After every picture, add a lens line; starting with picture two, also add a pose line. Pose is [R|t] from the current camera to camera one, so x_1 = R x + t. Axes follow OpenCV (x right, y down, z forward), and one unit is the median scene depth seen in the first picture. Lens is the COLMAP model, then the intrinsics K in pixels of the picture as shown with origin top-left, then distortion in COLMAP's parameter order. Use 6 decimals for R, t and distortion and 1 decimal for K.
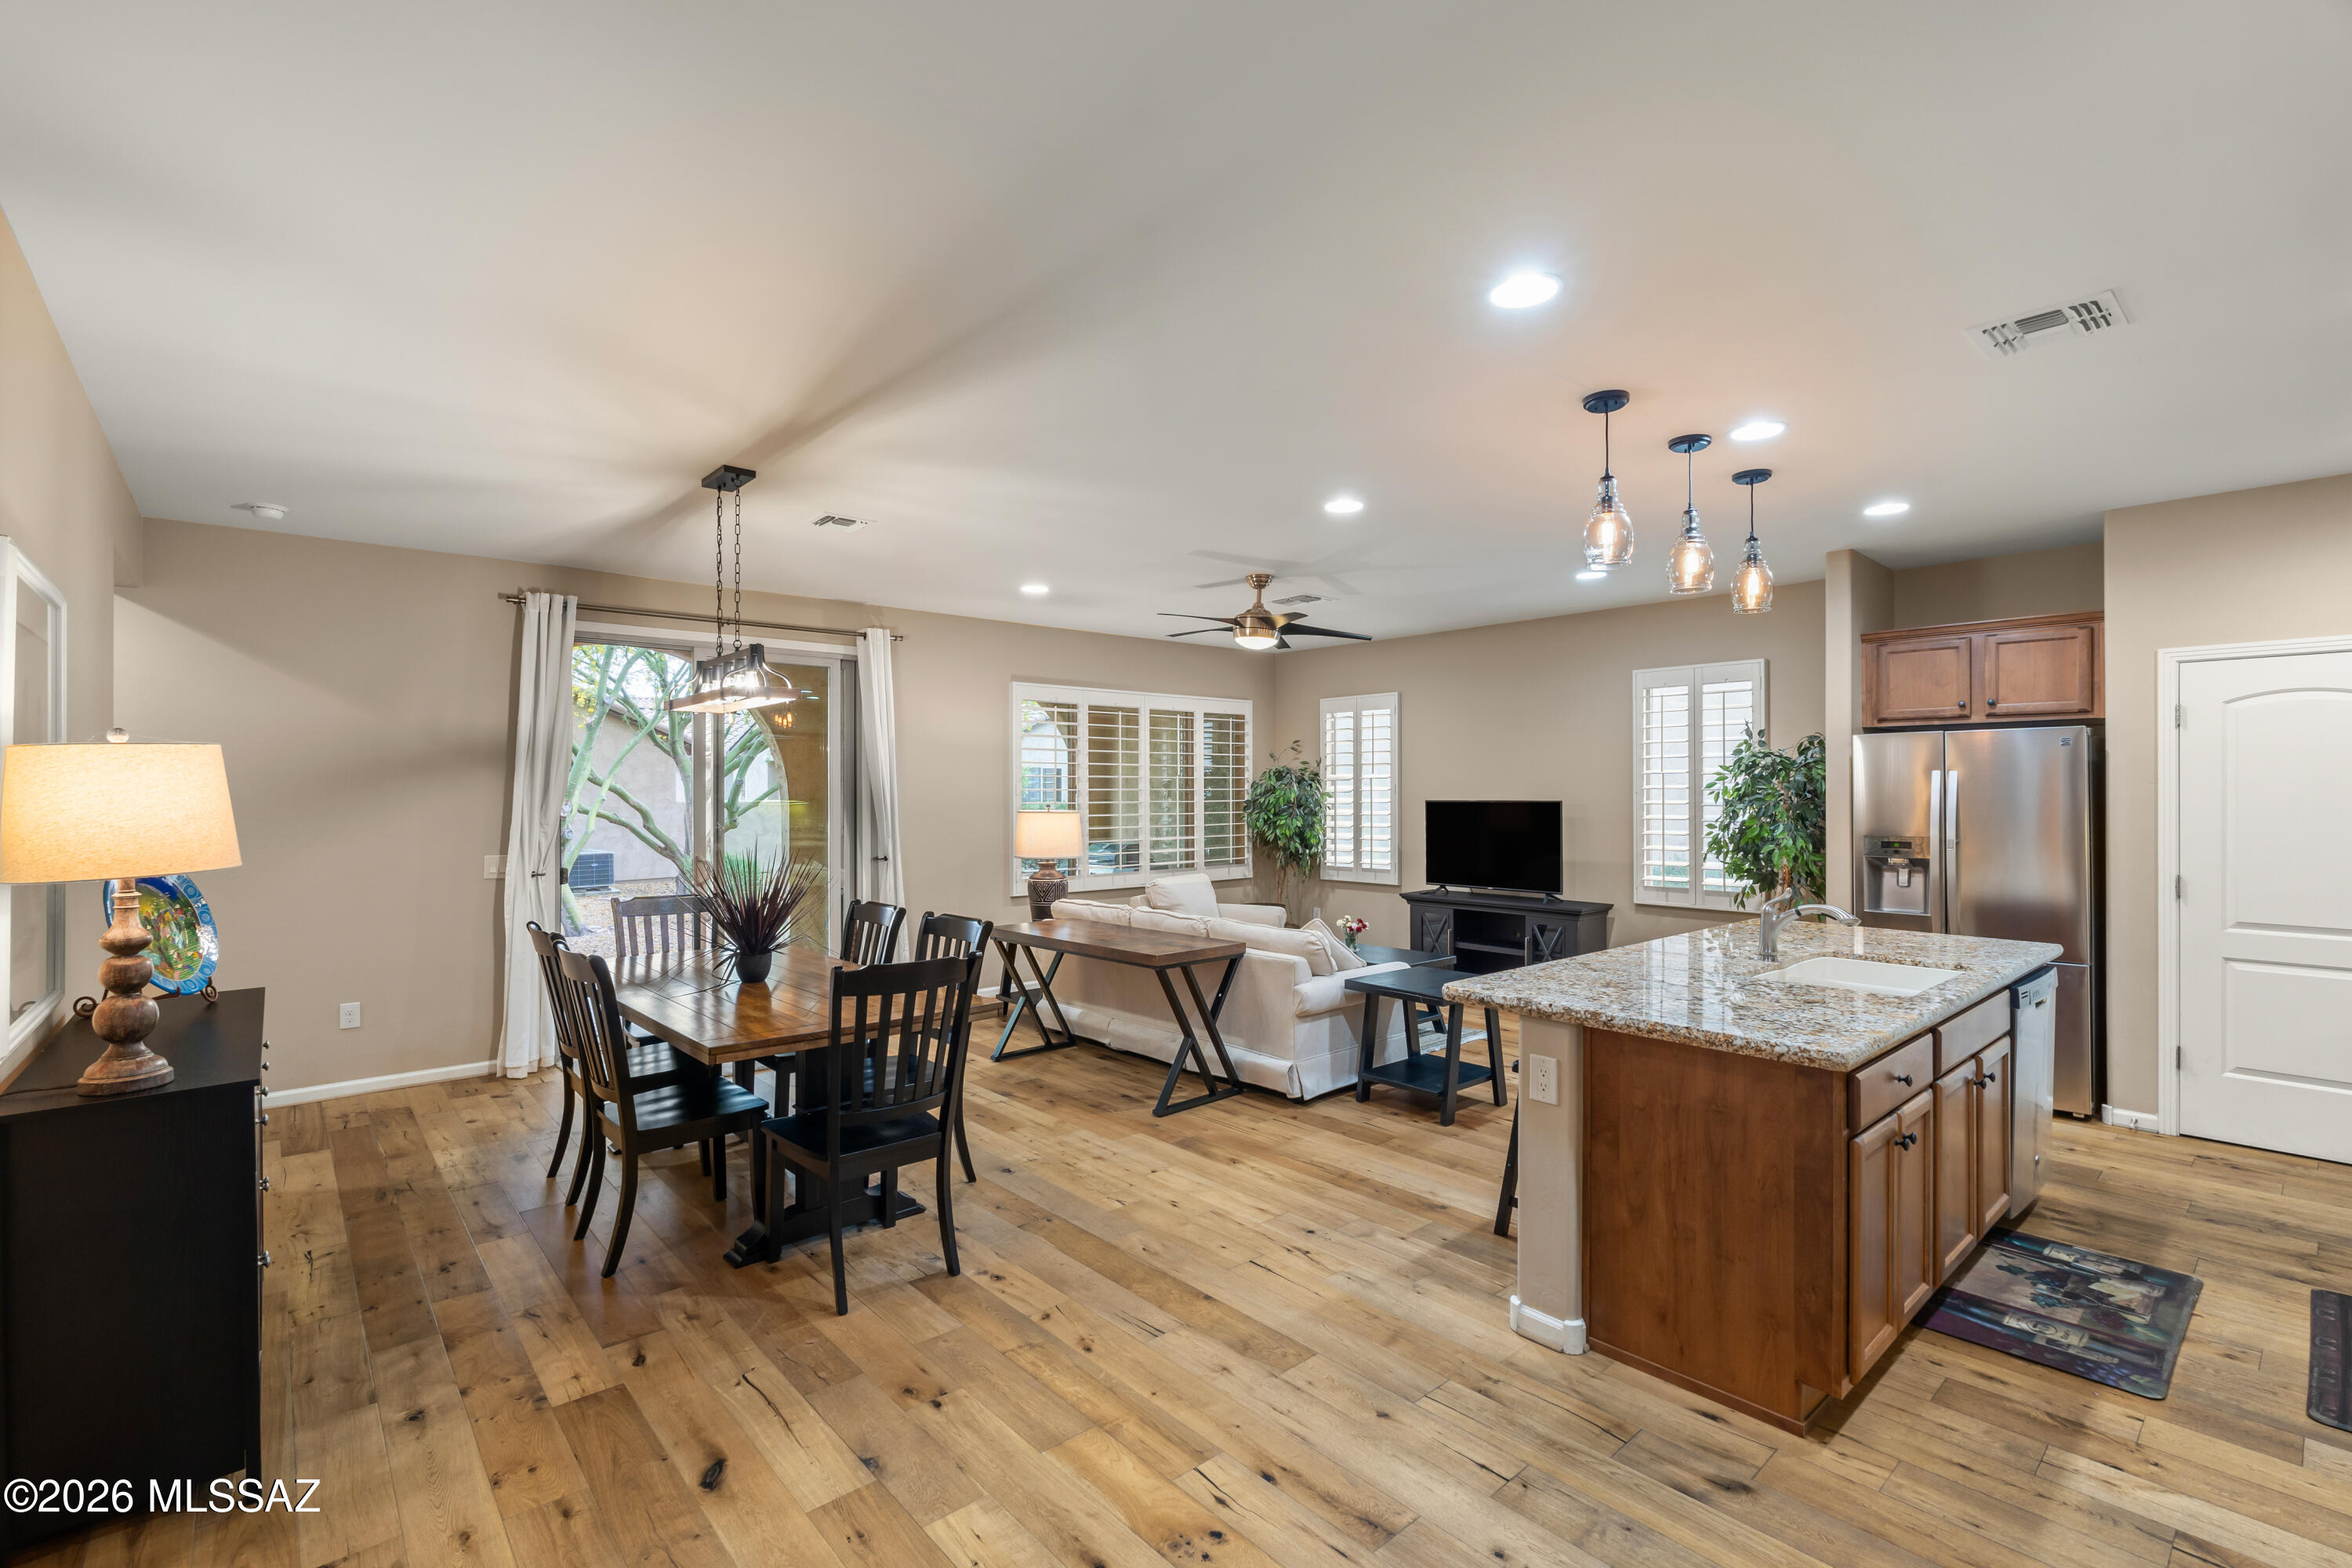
lens RADIAL K [[1052.5, 0, 1161.7], [0, 1052.5, 780.6], [0, 0, 1]] dist [-0.003956, 0.000097]
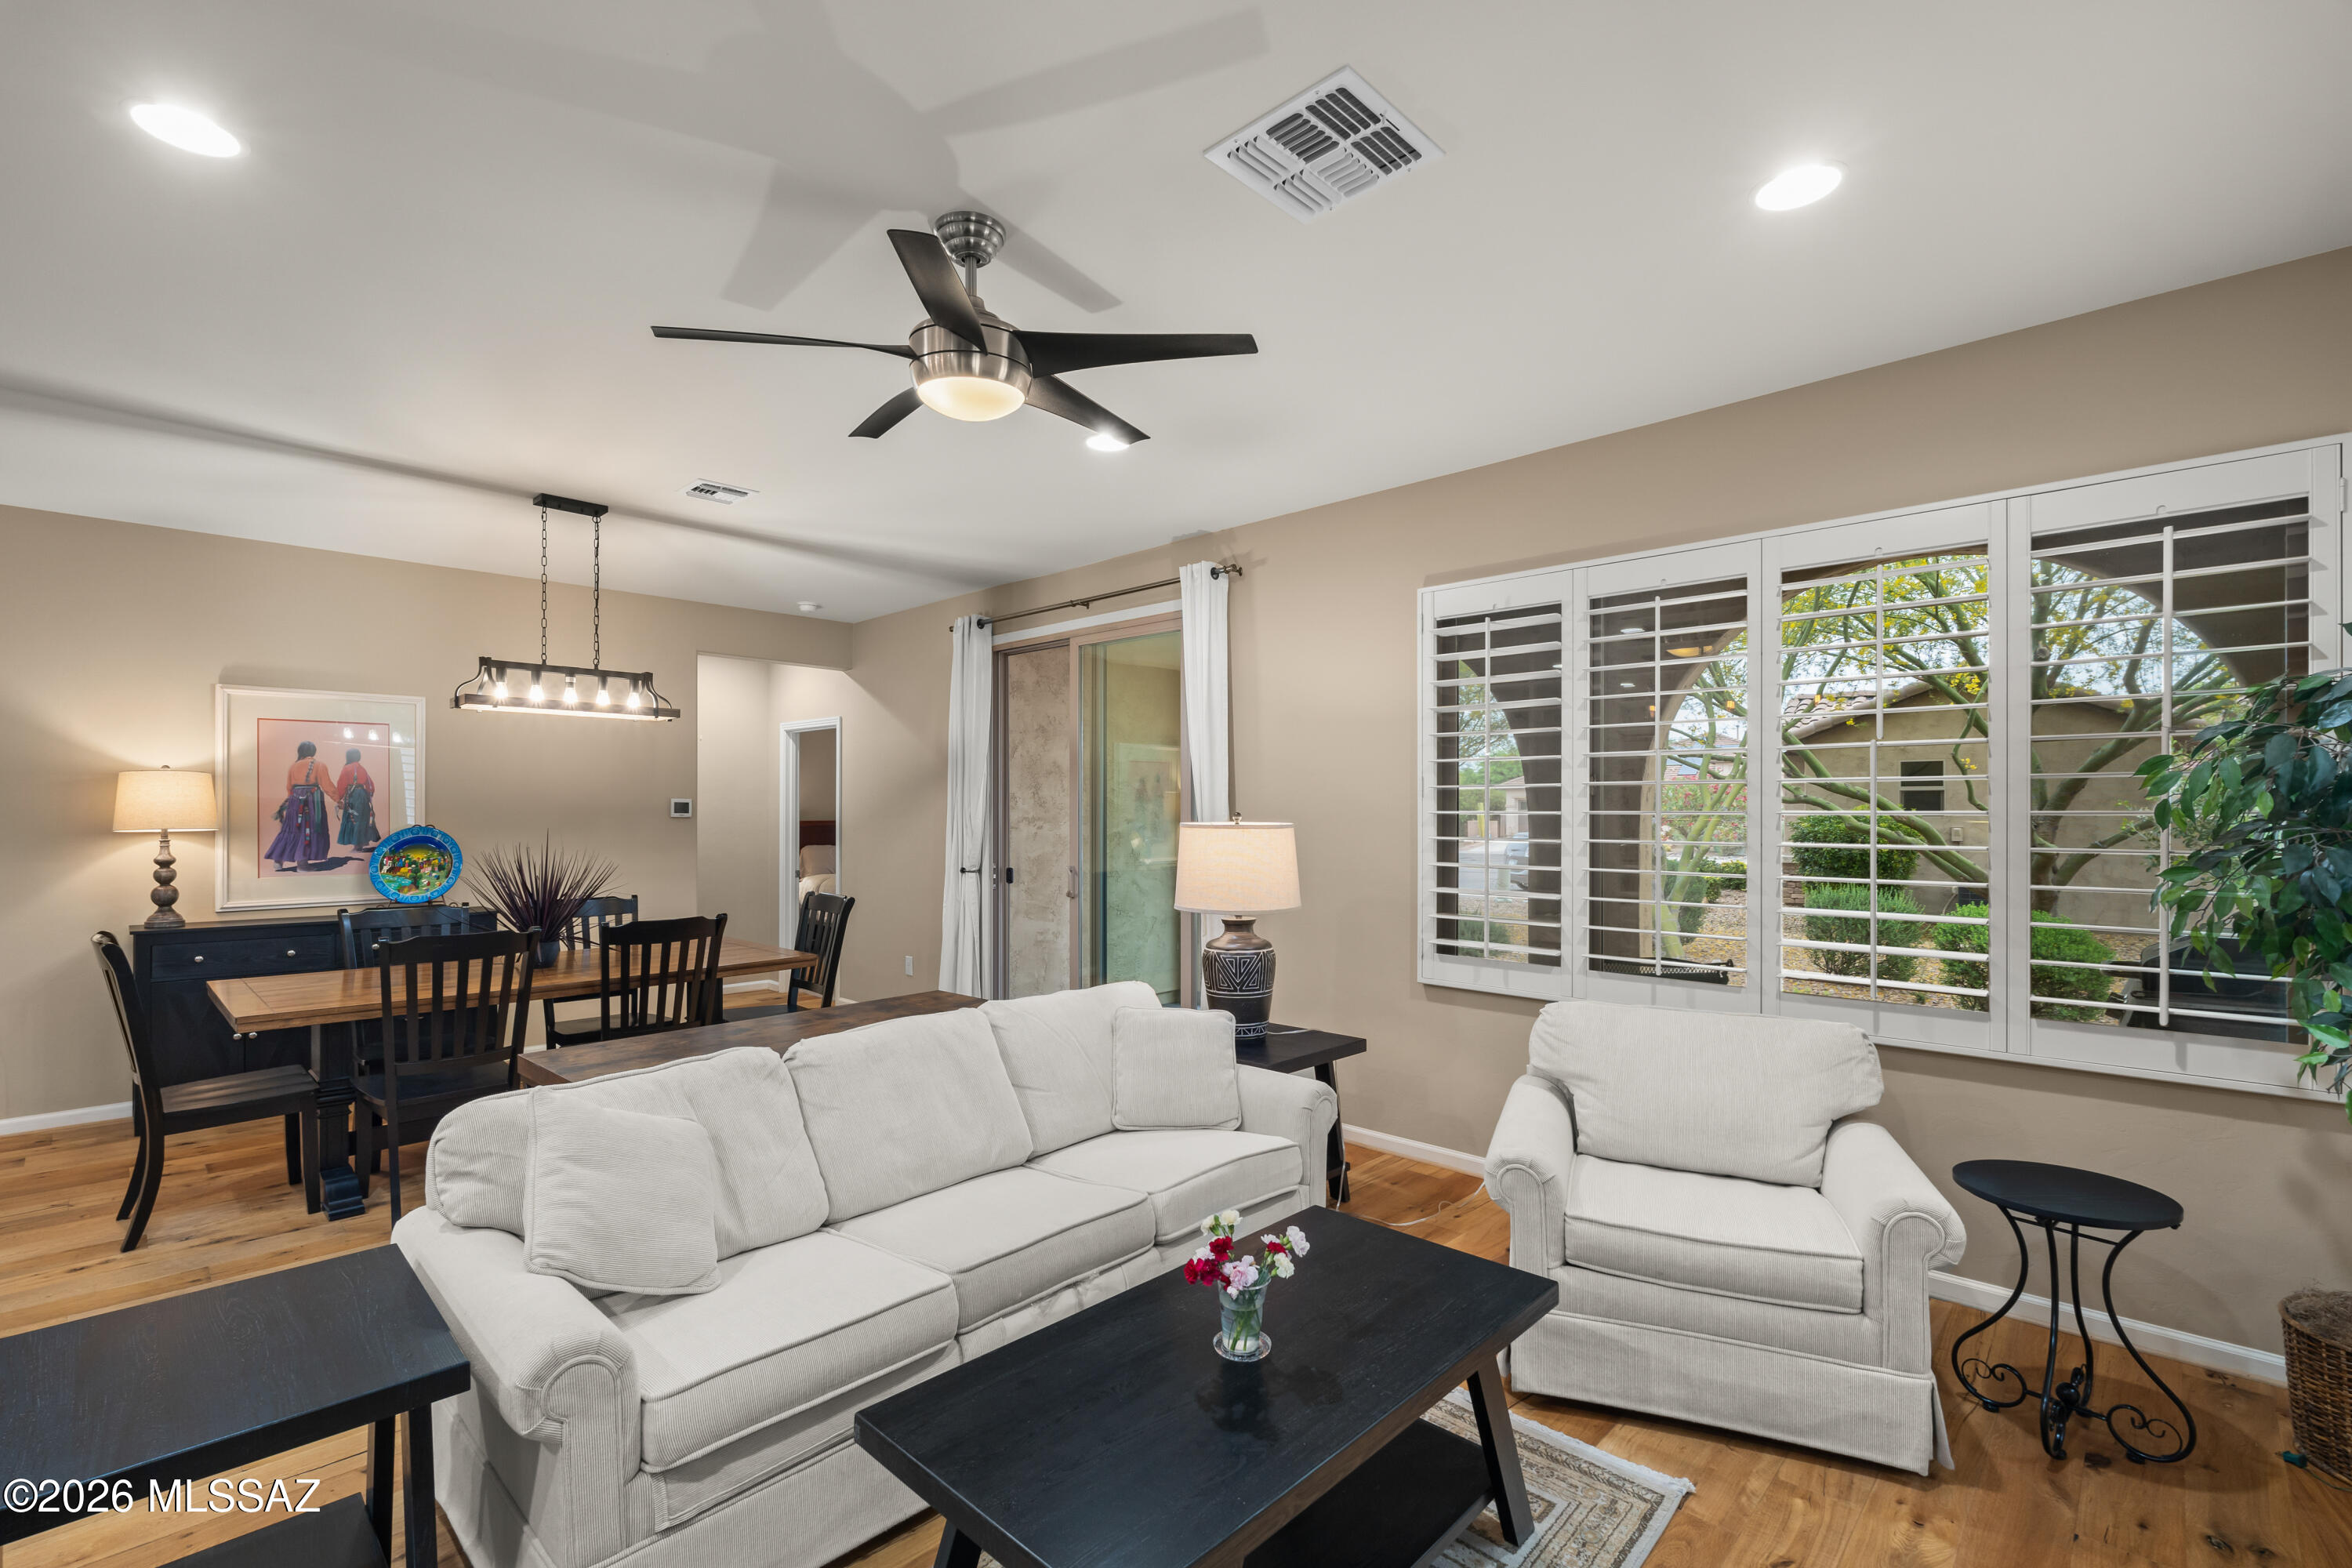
lens RADIAL K [[1052.5, 0, 1162.8], [0, 1052.5, 799.3], [0, 0, 1]] dist [-0.003956, 0.000097]
pose [[0.097256, -0.009393, -0.995215, 0.376607], [0.010535, 0.999909, -0.008407, 0.017383], [0.995204, -0.009667, 0.097346, 0.793668]]
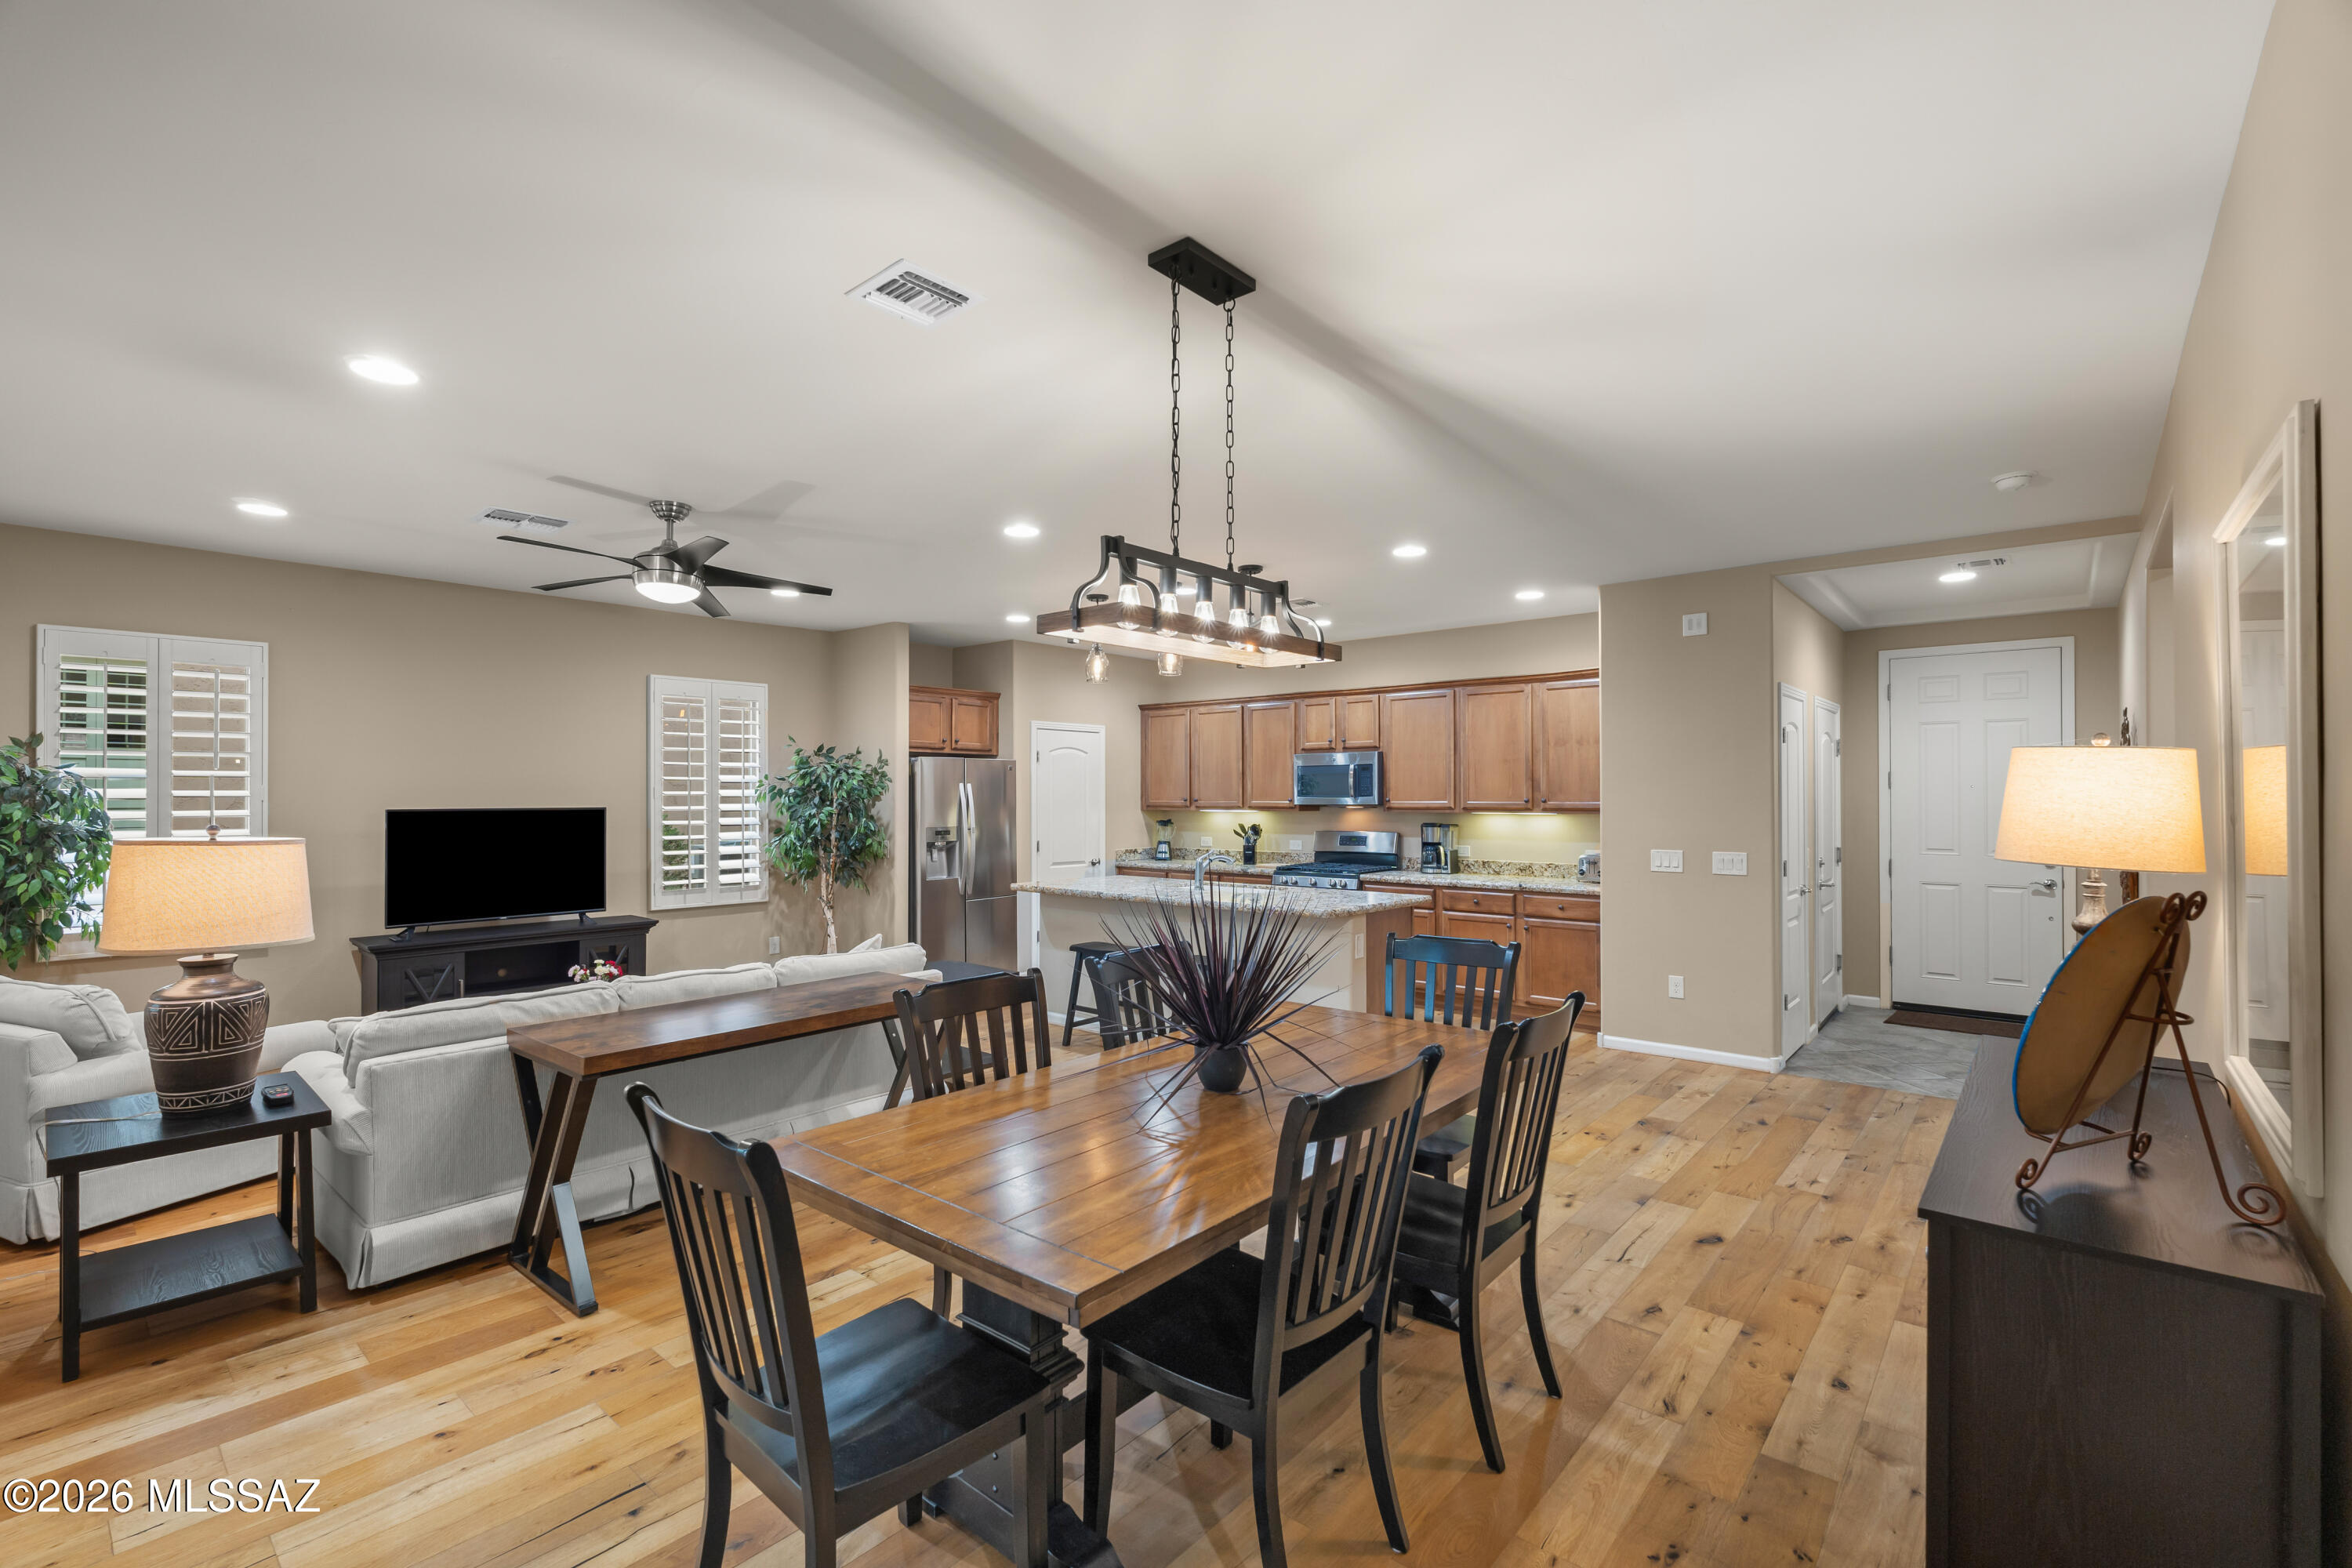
lens RADIAL K [[1052.5, 0, 1174.0], [0, 1052.5, 786.9], [0, 0, 1]] dist [-0.003956, 0.000097]
pose [[-0.147555, 0.010600, 0.988997, -0.533264], [-0.008748, 0.999889, -0.012022, 0.007429], [-0.989015, -0.010426, -0.147446, 0.584696]]
